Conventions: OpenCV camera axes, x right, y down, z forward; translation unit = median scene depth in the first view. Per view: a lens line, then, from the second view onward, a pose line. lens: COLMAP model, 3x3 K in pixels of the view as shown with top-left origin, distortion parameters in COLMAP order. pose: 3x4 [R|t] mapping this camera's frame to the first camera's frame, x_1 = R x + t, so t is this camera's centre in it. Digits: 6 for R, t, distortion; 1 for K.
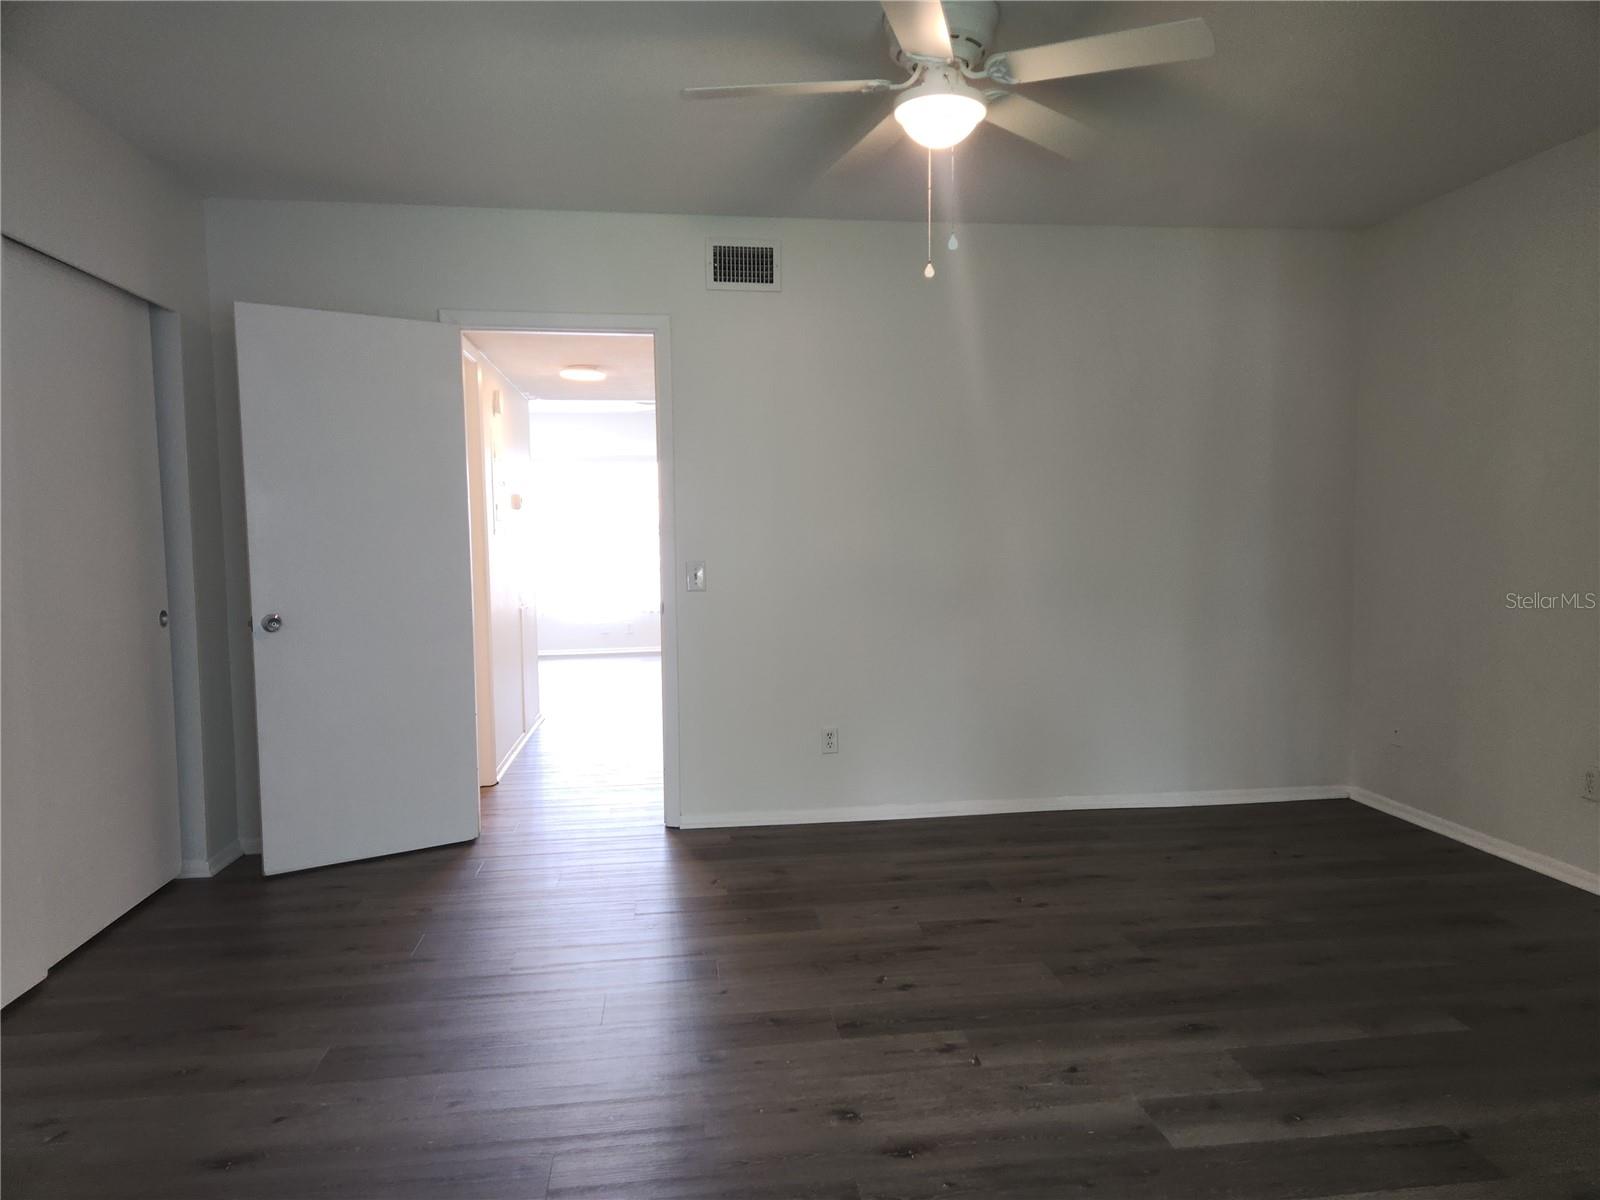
lens RADIAL K [[1055.6, 0, 801.3], [0, 1055.6, 580.9], [0, 0, 1]] dist [0.071824, -0.060717]
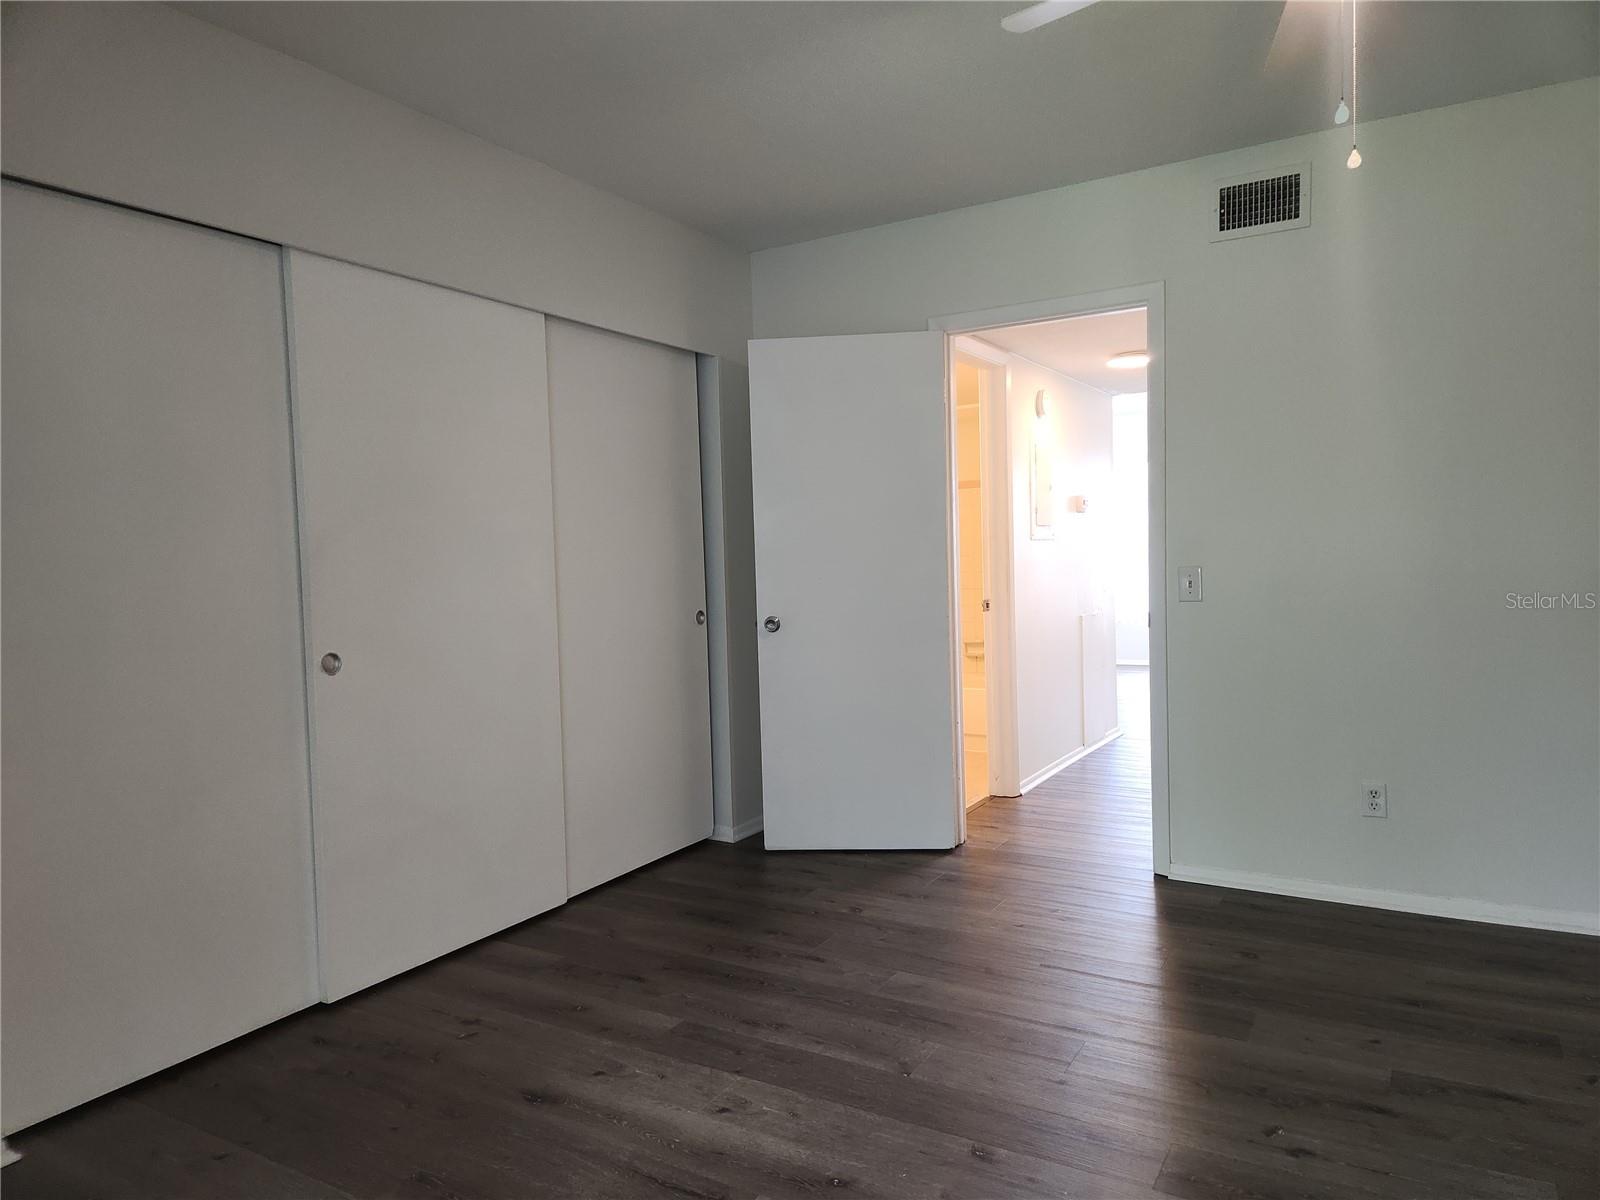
lens RADIAL K [[1055.6, 0, 801.3], [0, 1055.6, 580.9], [0, 0, 1]] dist [0.071824, -0.060717]
pose [[0.781651, 0.004005, -0.623704, 0.215852], [-0.006524, 0.999977, -0.001755, -0.003782], [0.623682, 0.005441, 0.781659, 0.158194]]
